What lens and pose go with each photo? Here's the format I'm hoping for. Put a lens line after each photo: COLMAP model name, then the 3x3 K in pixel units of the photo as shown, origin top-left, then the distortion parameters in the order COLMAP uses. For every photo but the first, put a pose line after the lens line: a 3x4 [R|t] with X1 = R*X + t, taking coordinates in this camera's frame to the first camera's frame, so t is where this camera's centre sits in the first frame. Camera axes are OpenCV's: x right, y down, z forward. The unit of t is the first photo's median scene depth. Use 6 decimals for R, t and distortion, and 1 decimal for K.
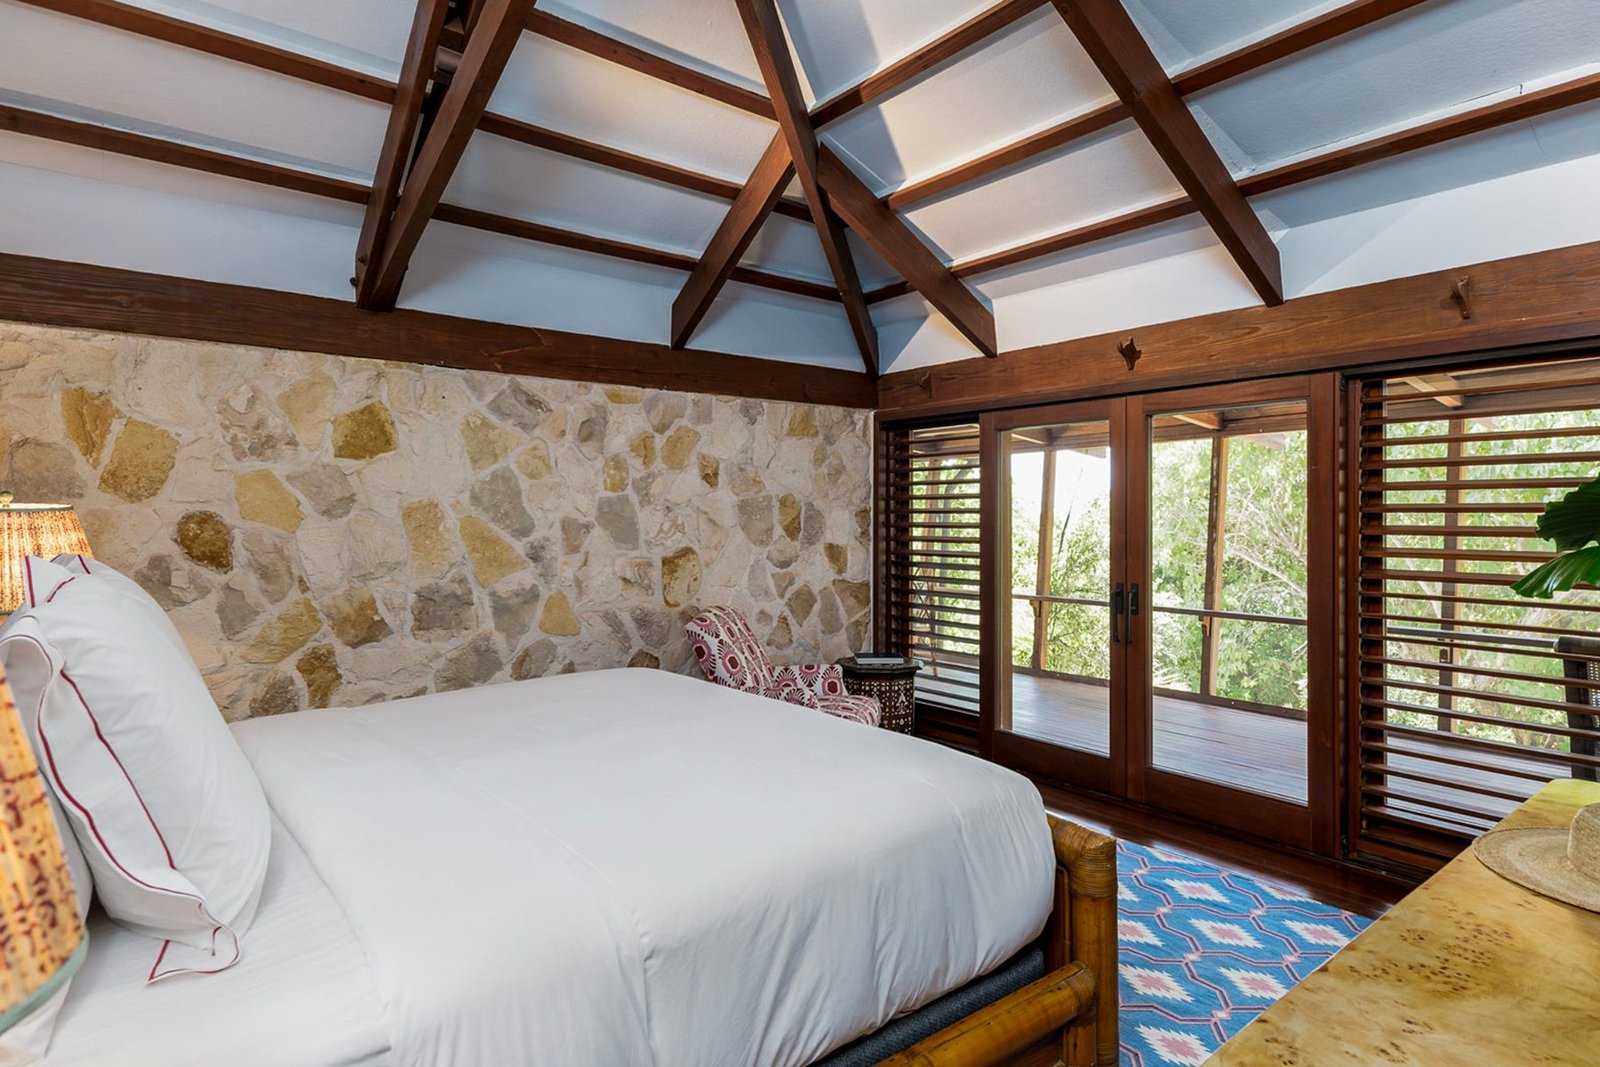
lens RADIAL K [[854.2, 0, 803.4], [0, 854.2, 515.7], [0, 0, 1]] dist [0.000057, -0.000226]
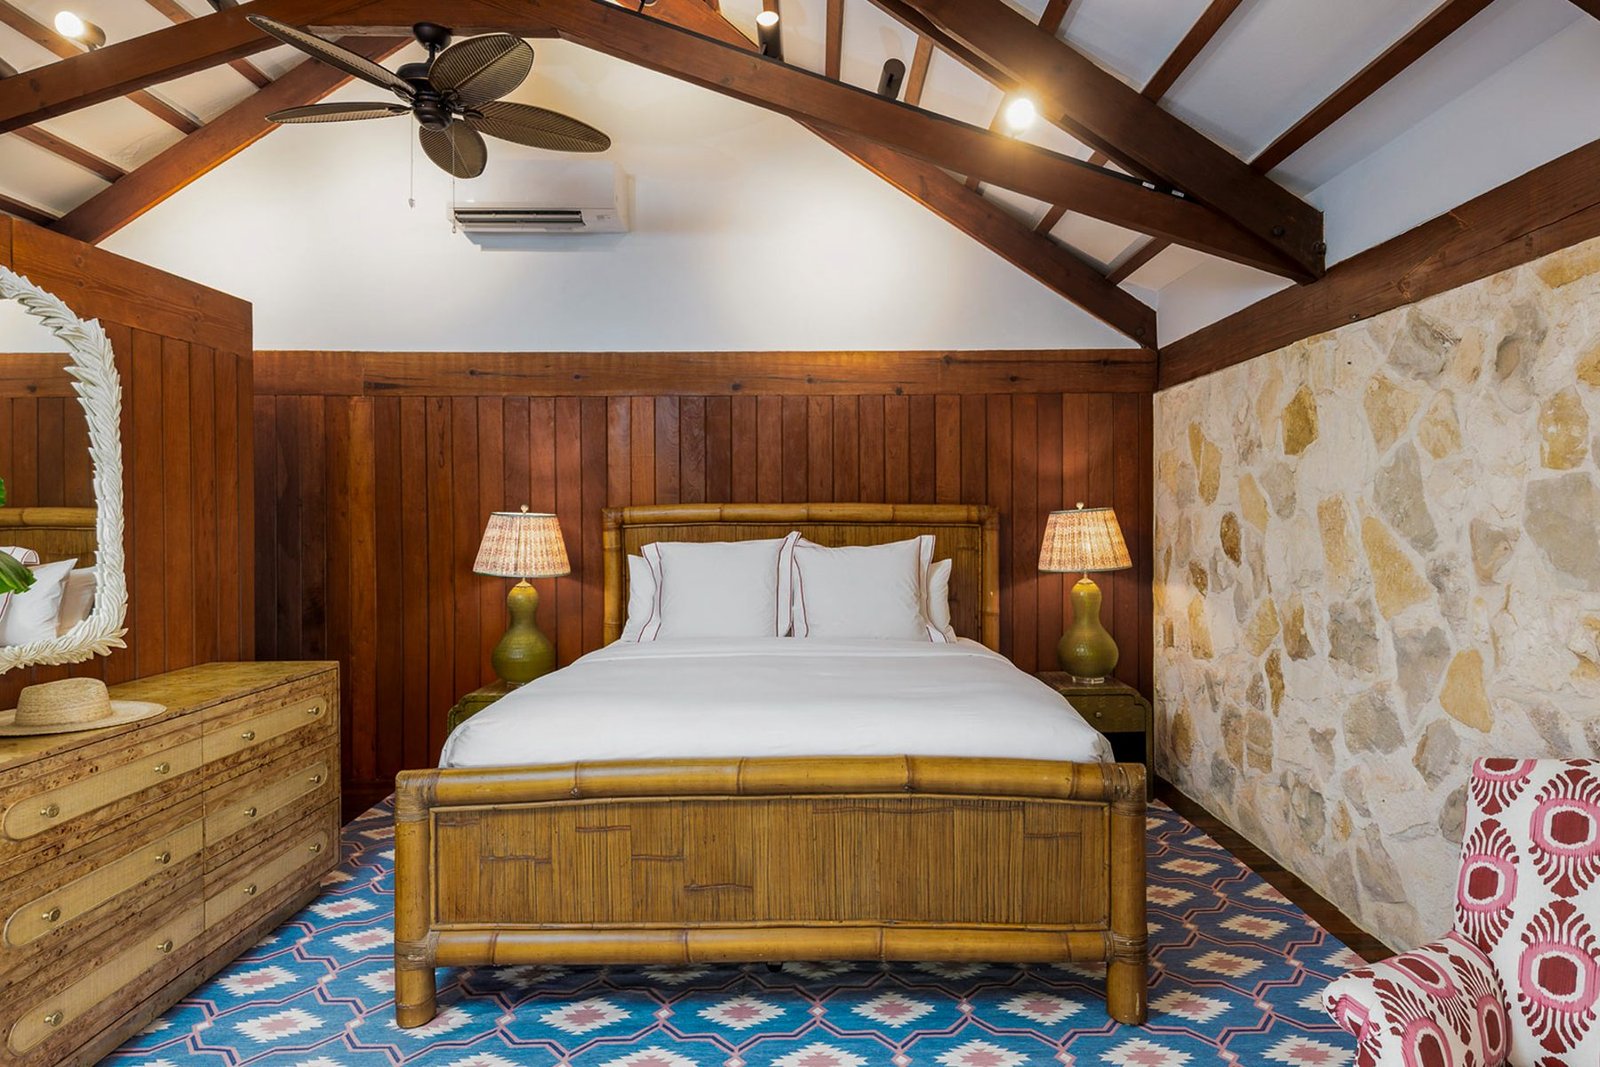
lens RADIAL K [[854.2, 0, 803.4], [0, 854.2, 515.7], [0, 0, 1]] dist [0.000057, -0.000226]
pose [[-0.627140, 0.003544, -0.778898, 0.466367], [0.002626, 0.999994, 0.002436, -0.003772], [0.778902, -0.000518, -0.627146, 1.049753]]
